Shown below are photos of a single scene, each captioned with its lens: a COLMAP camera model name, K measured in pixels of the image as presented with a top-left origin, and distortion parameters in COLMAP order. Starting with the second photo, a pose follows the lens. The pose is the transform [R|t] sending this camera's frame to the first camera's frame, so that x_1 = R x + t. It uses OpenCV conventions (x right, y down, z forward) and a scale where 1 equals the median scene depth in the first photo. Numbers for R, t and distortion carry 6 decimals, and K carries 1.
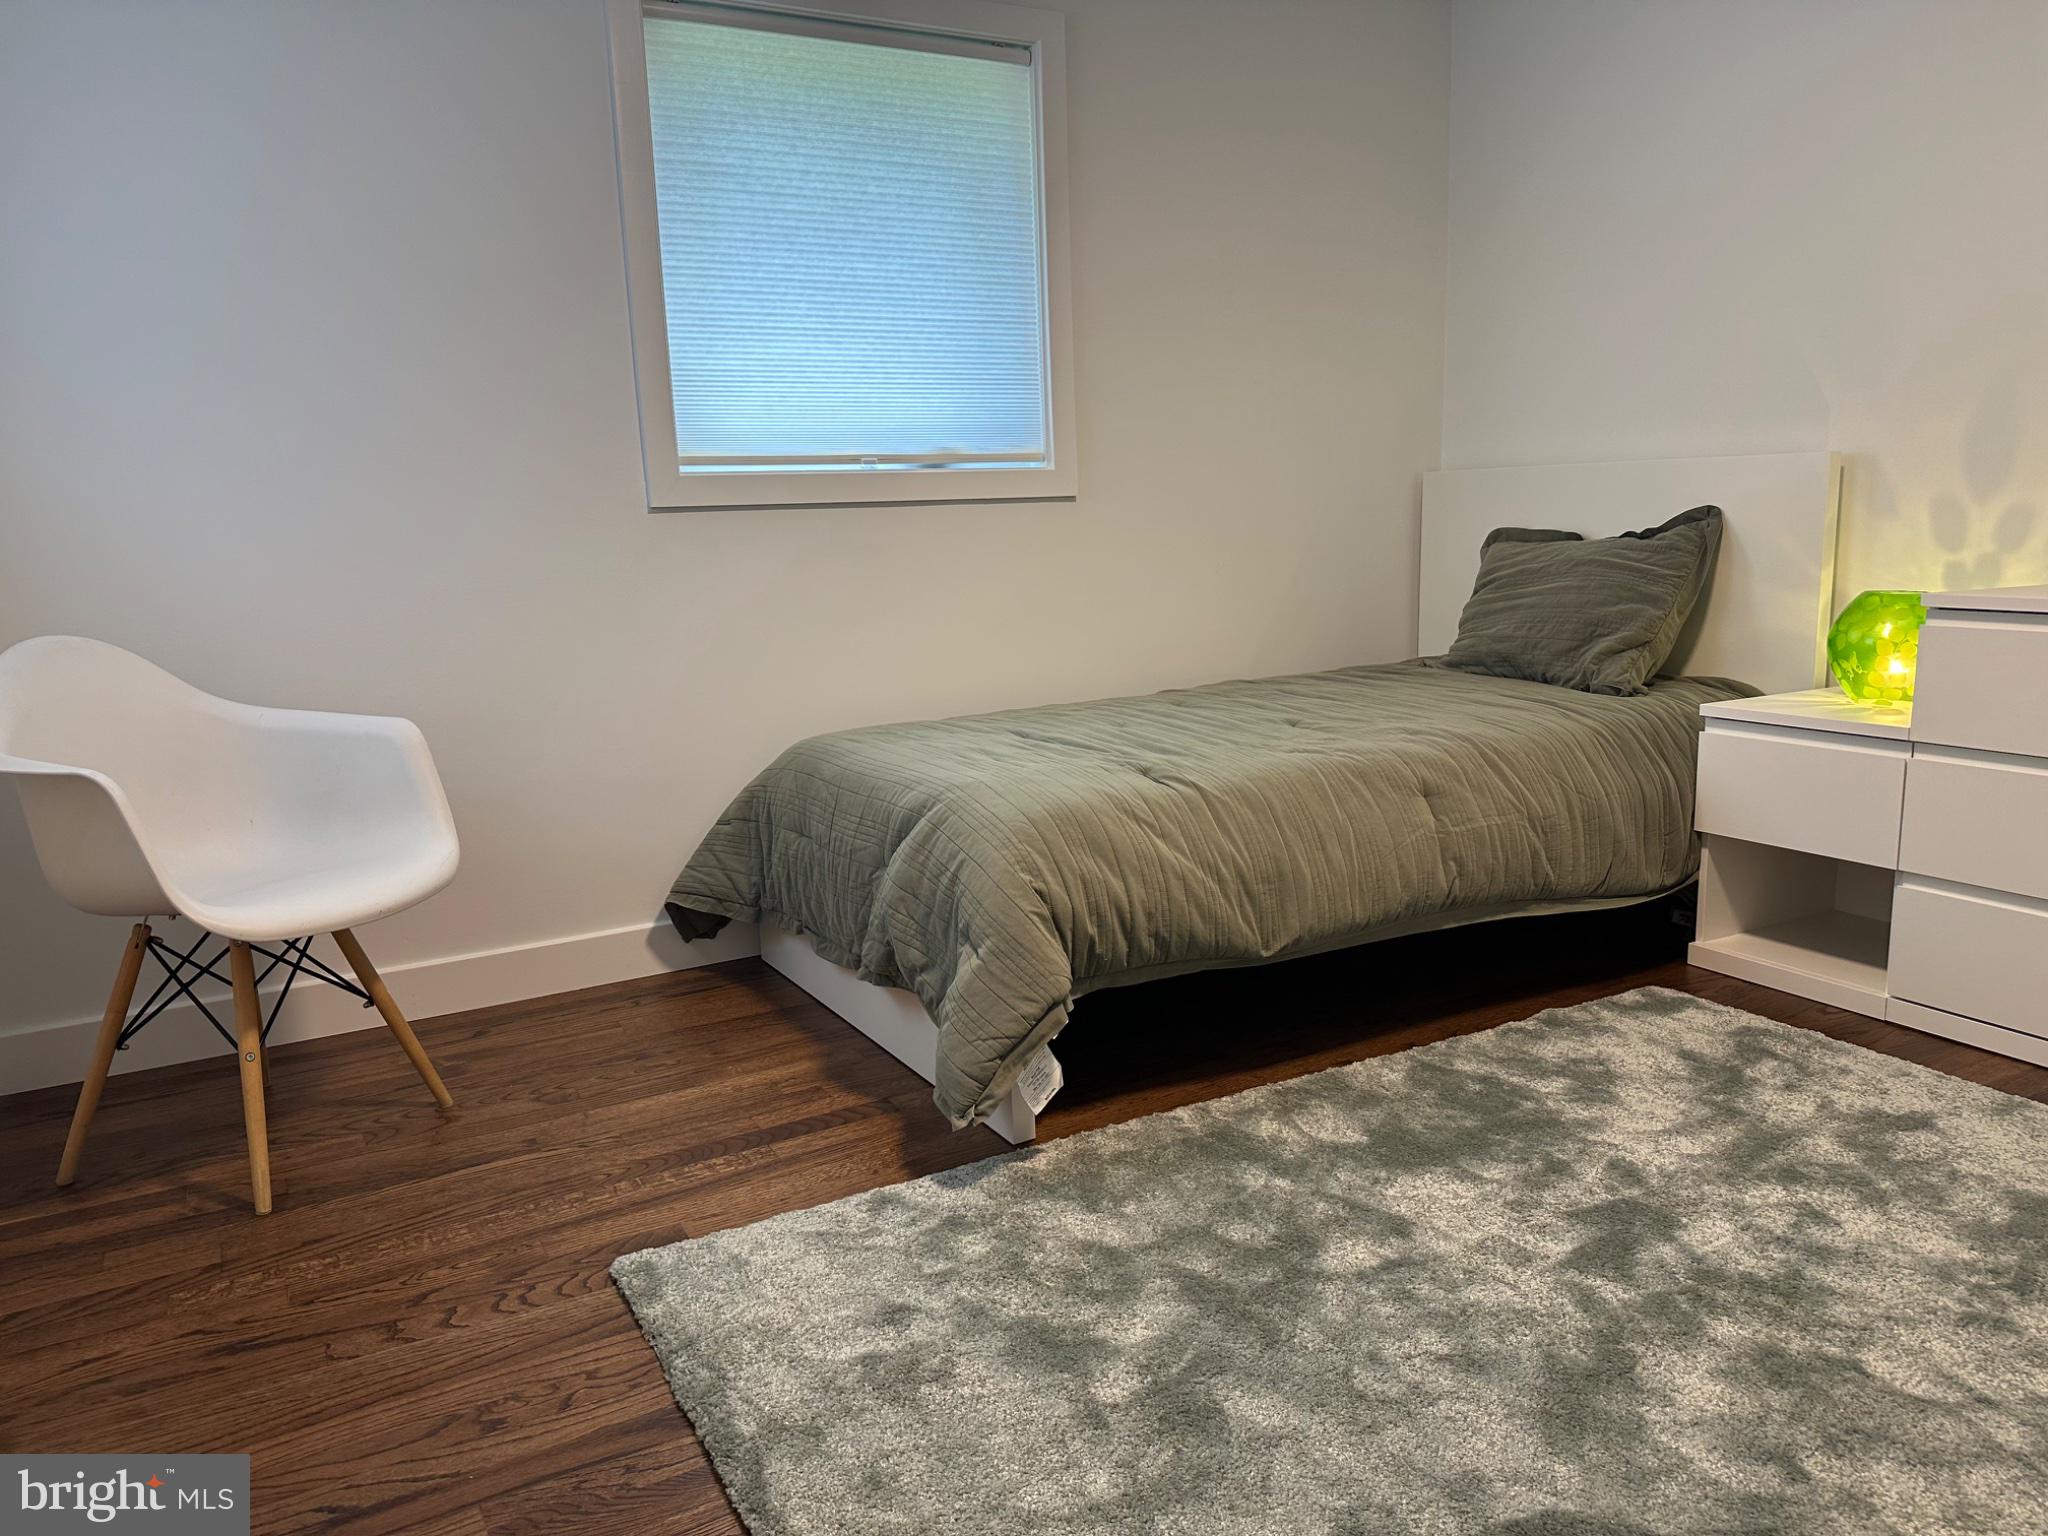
lens RADIAL K [[1424.5, 0, 1024.0], [0, 1424.5, 768.0], [0, 0, 1]] dist [0.004168, 0.001423]
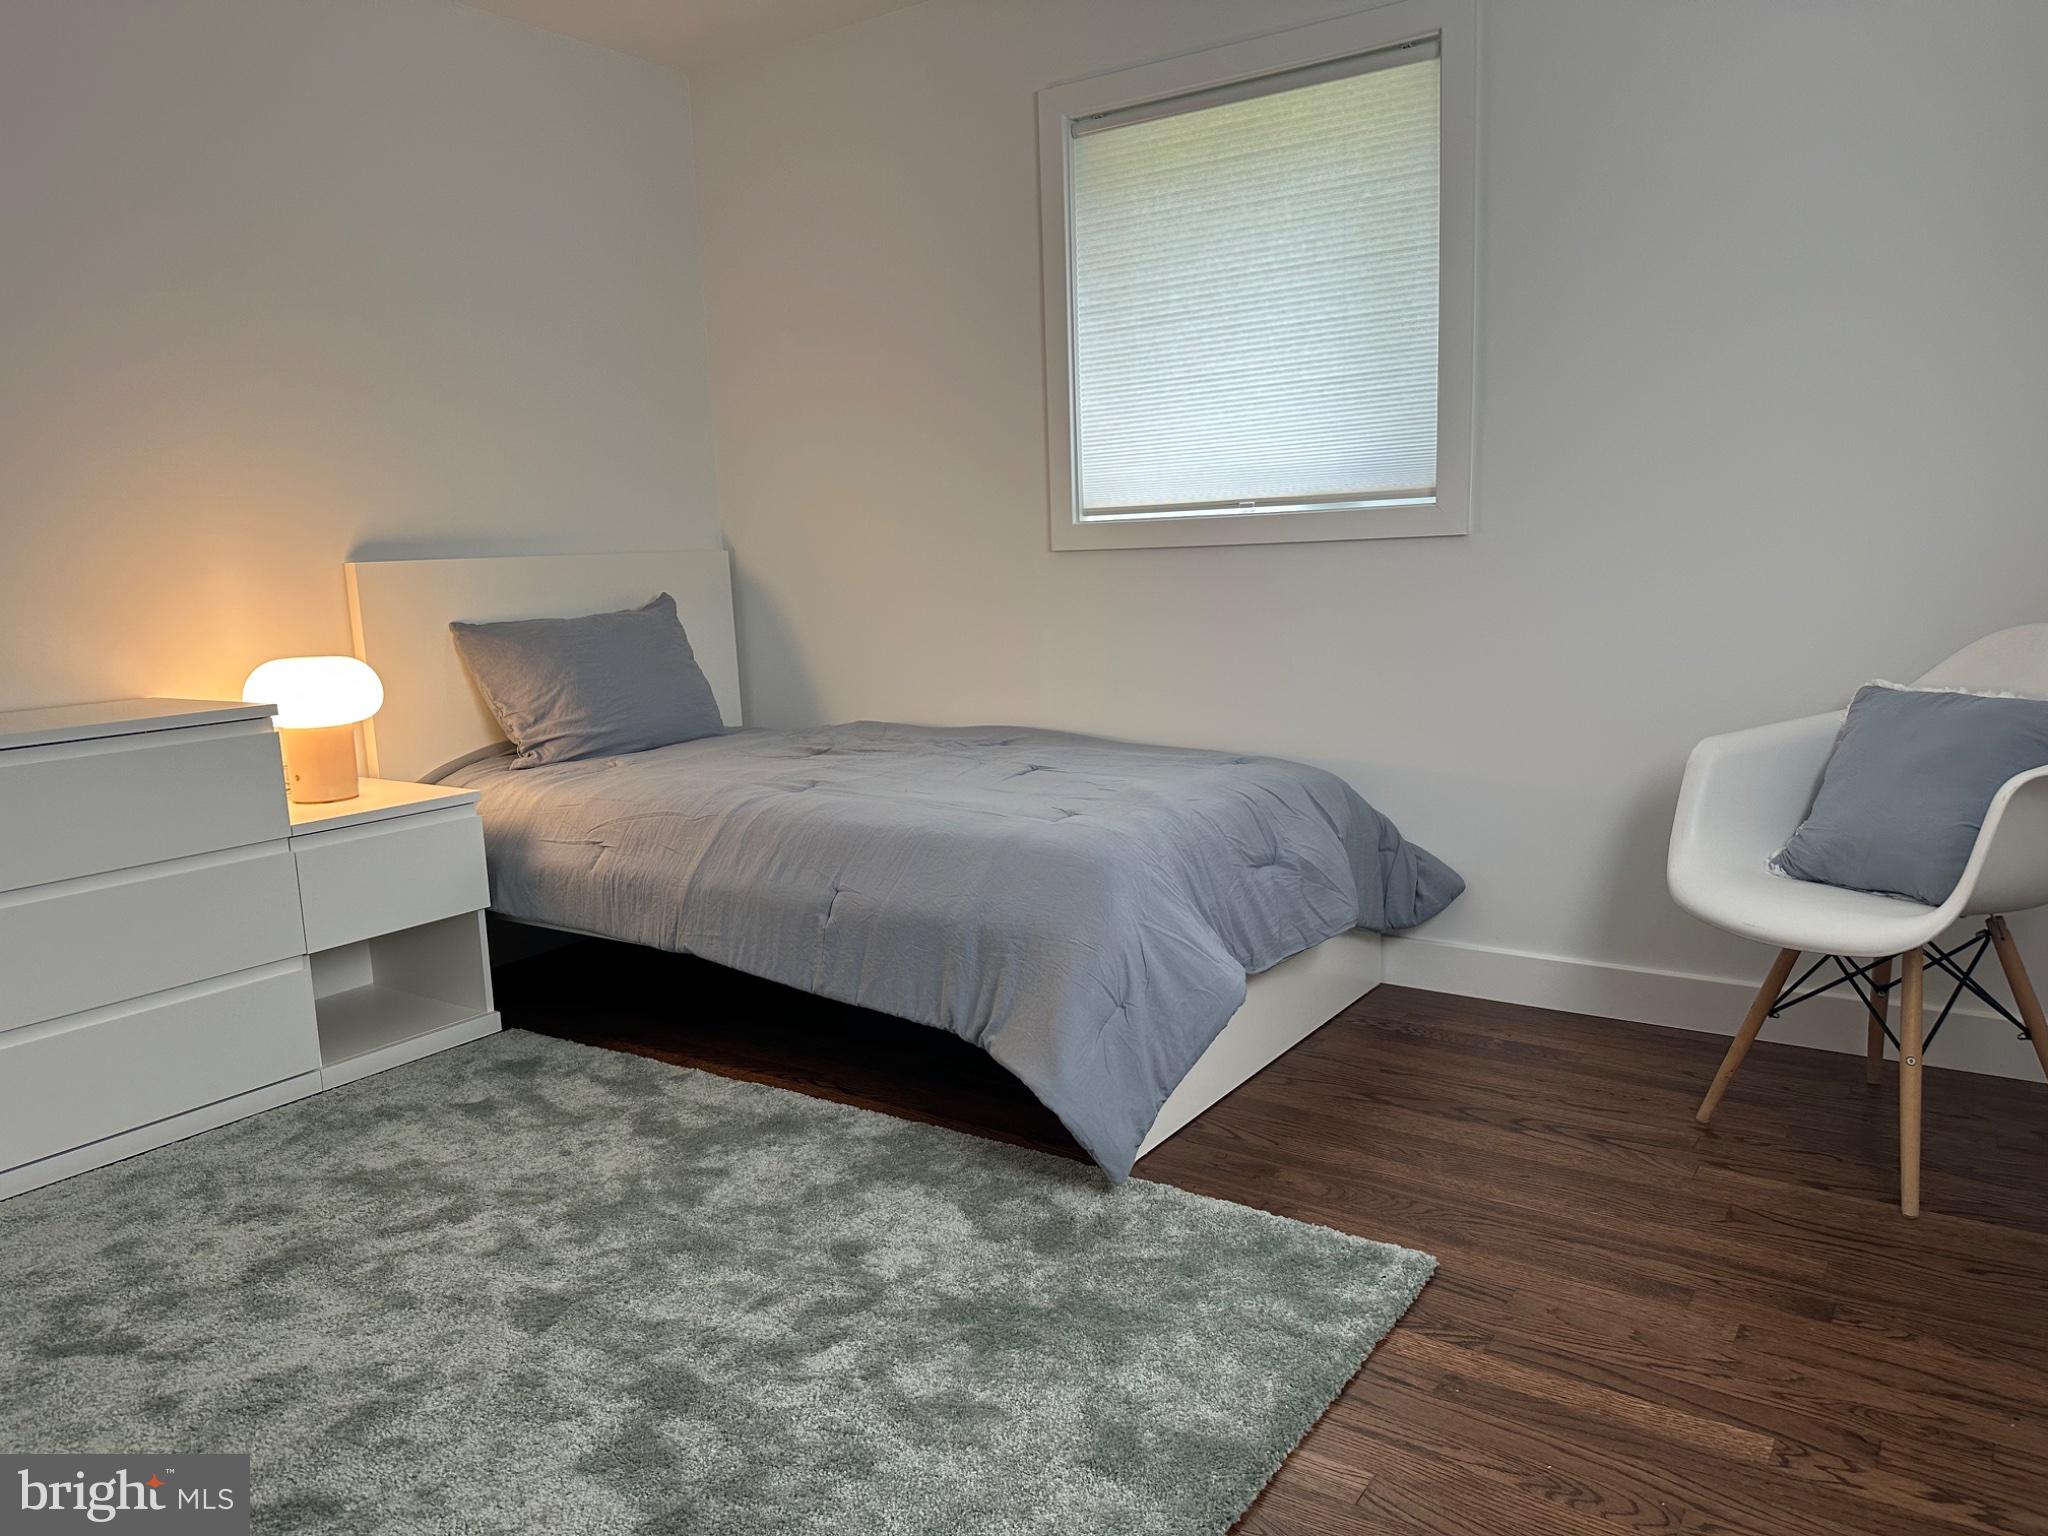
lens RADIAL K [[1424.5, 0, 1024.0], [0, 1424.5, 768.0], [0, 0, 1]] dist [0.004168, 0.001423]
pose [[0.415584, 0.143399, -0.898179, 0.736451], [-0.139533, 0.985856, 0.092836, -0.094598], [0.898788, 0.086744, 0.429715, 0.402494]]
